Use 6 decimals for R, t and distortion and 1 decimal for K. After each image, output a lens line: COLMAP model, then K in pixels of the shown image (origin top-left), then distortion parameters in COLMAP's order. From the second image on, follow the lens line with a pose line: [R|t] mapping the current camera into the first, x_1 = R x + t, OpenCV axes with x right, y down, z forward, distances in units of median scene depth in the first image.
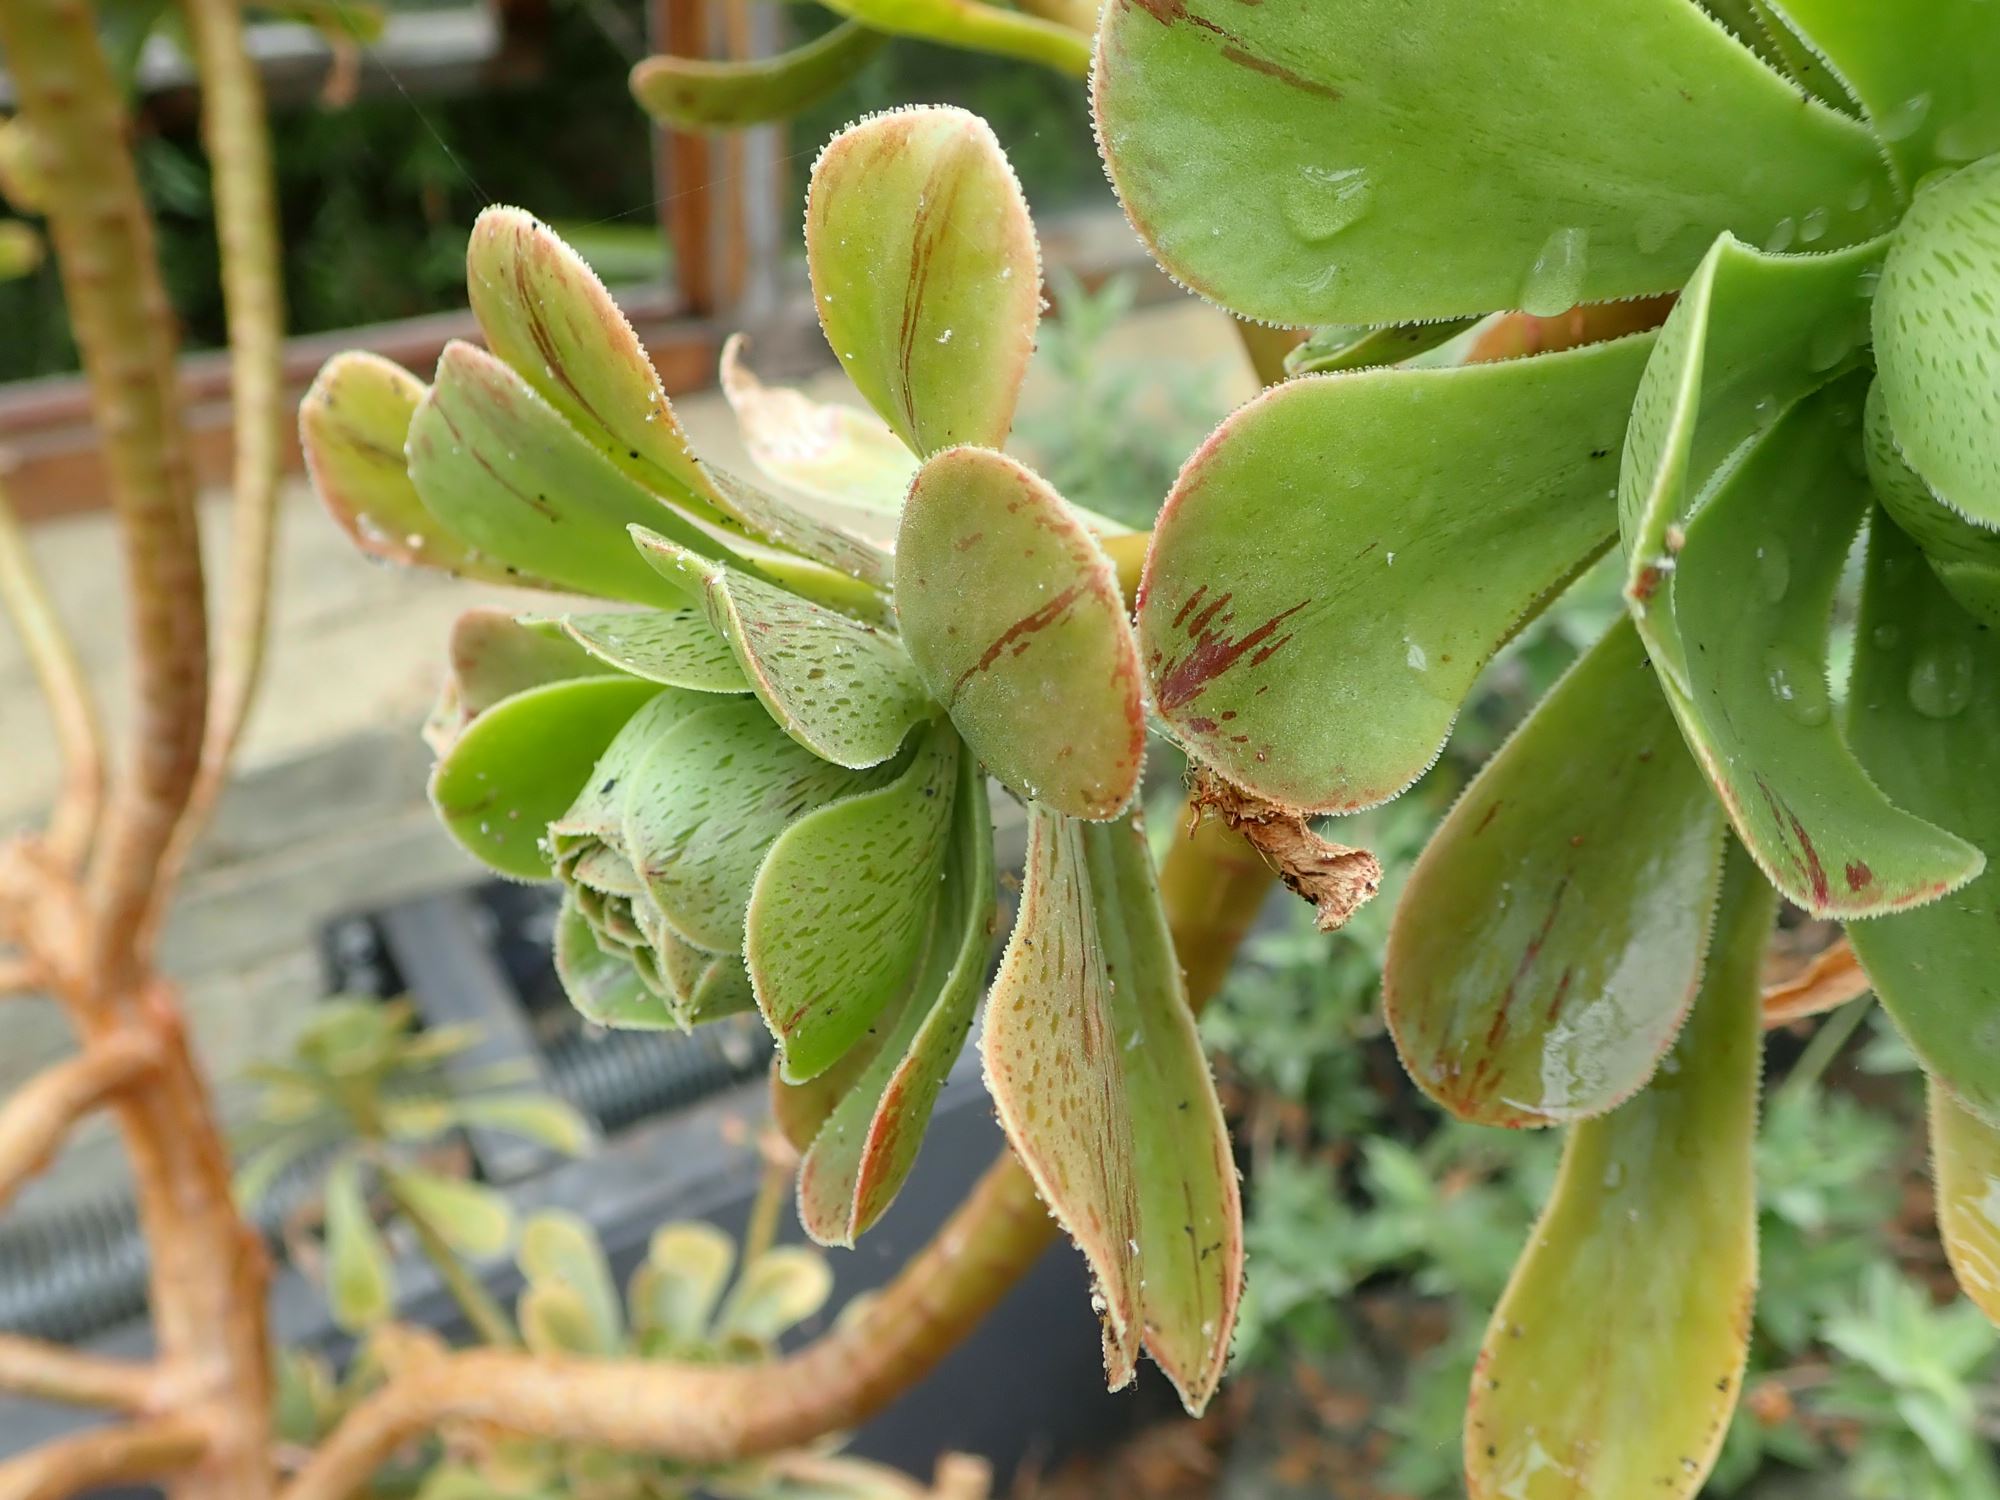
lens RADIAL K [[1794.6, 0, 1005.0], [0, 1794.6, 743.9], [0, 0, 1]] dist [0.048698, -0.118595]
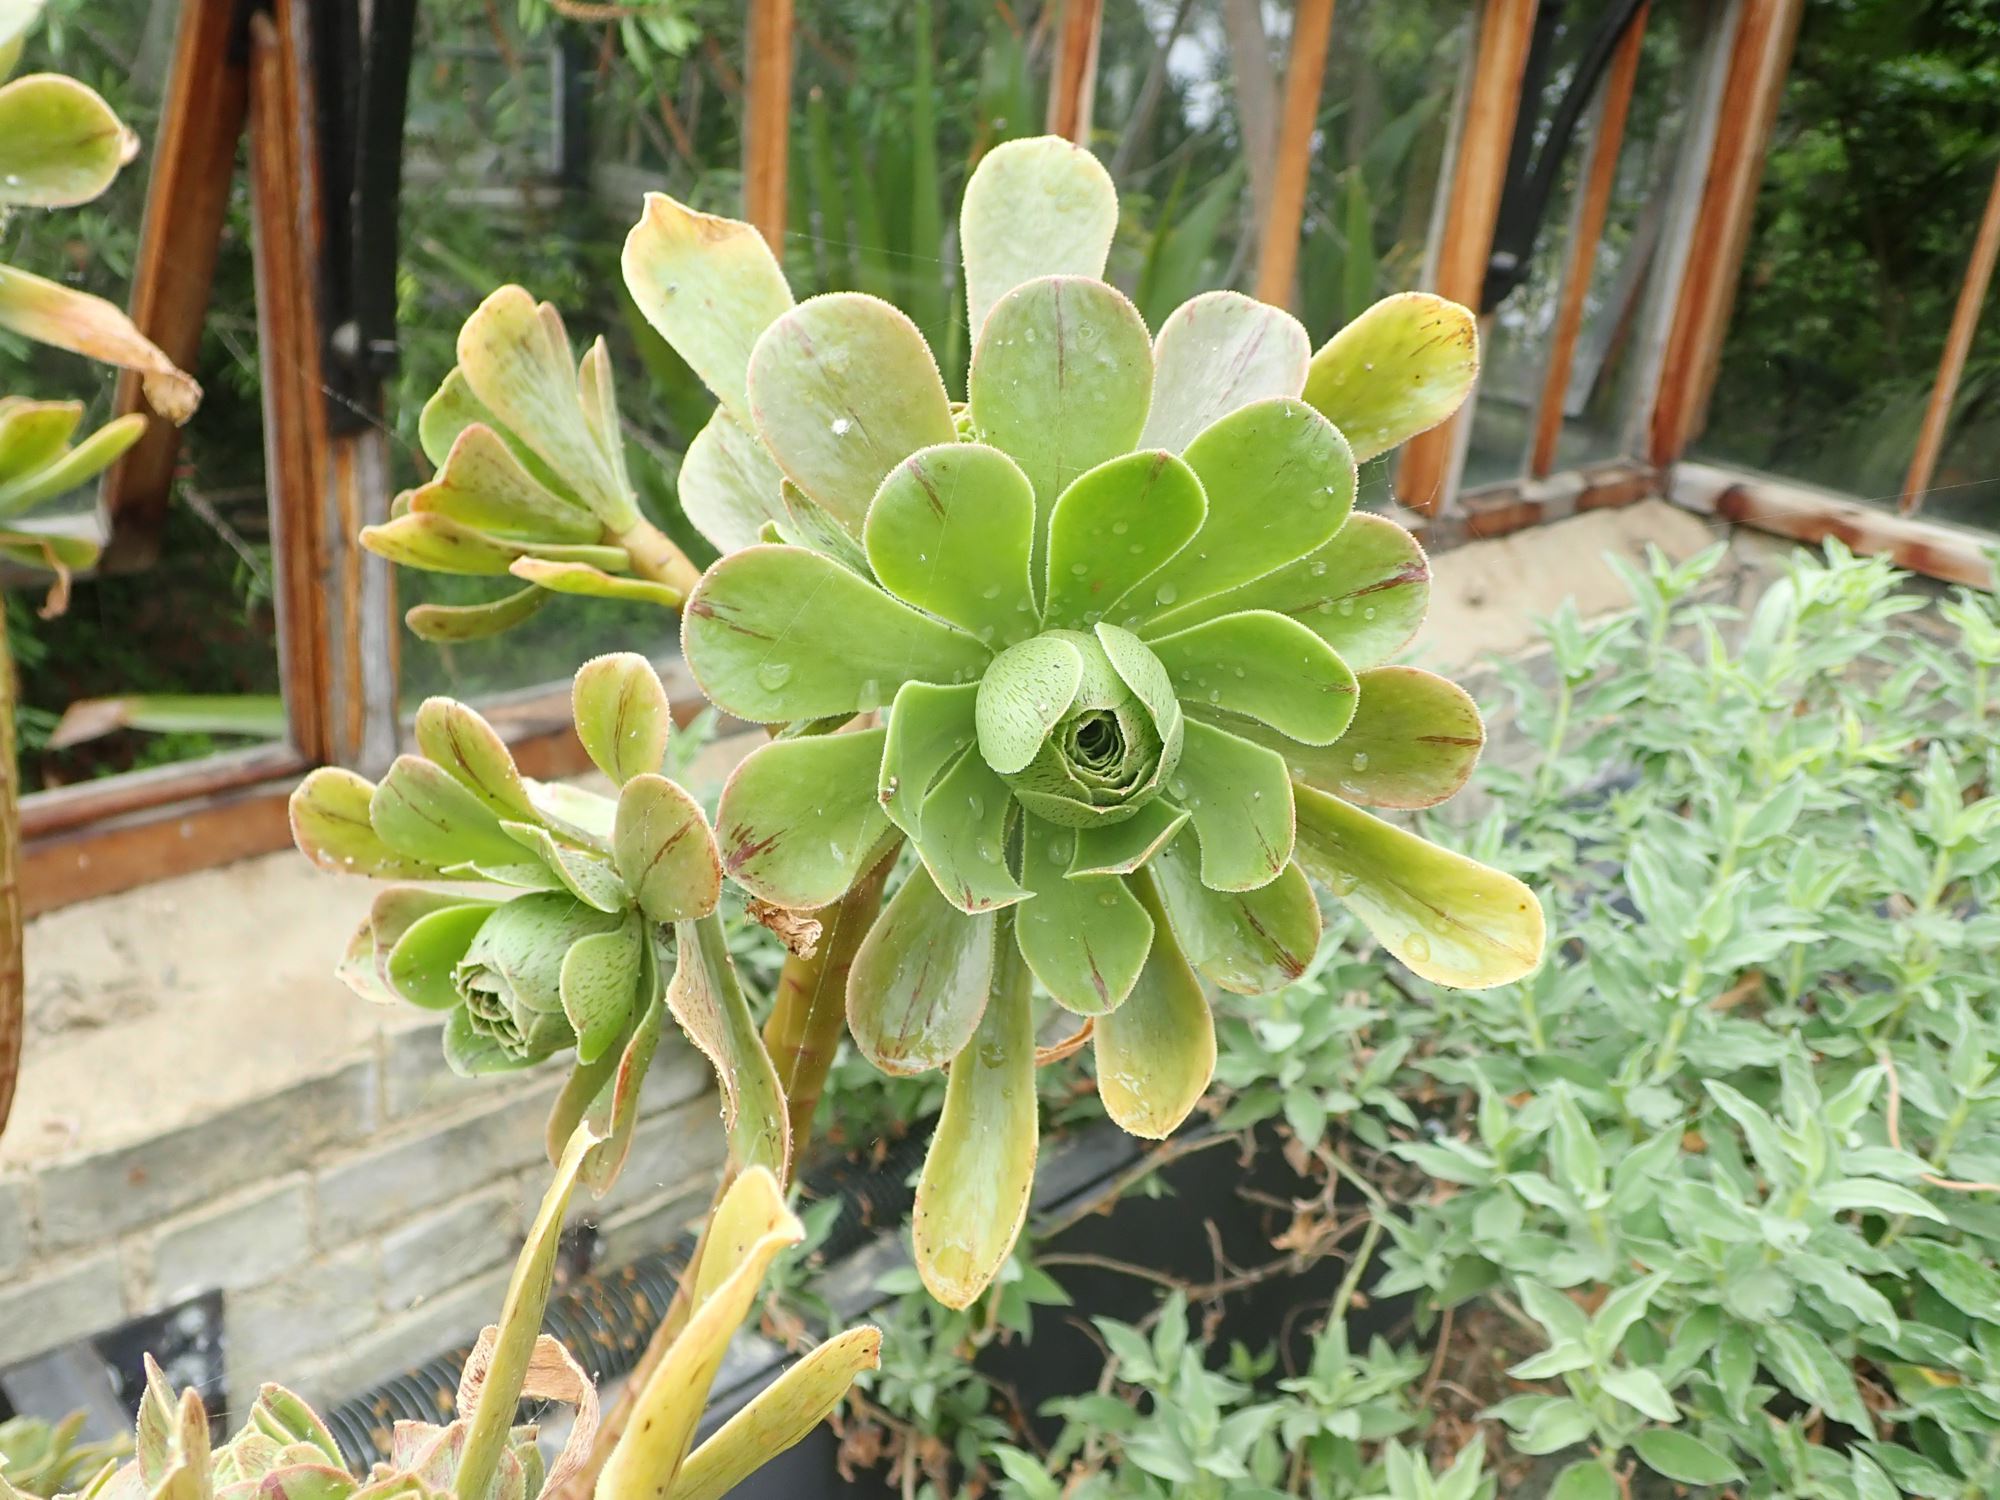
lens RADIAL K [[1794.6, 0, 1005.0], [0, 1794.6, 743.9], [0, 0, 1]] dist [0.048698, -0.118595]
pose [[0.973008, -0.068063, 0.220508, -0.075307], [0.116793, 0.969349, -0.216151, 0.375037], [-0.199037, 0.236070, 0.951134, -1.437311]]
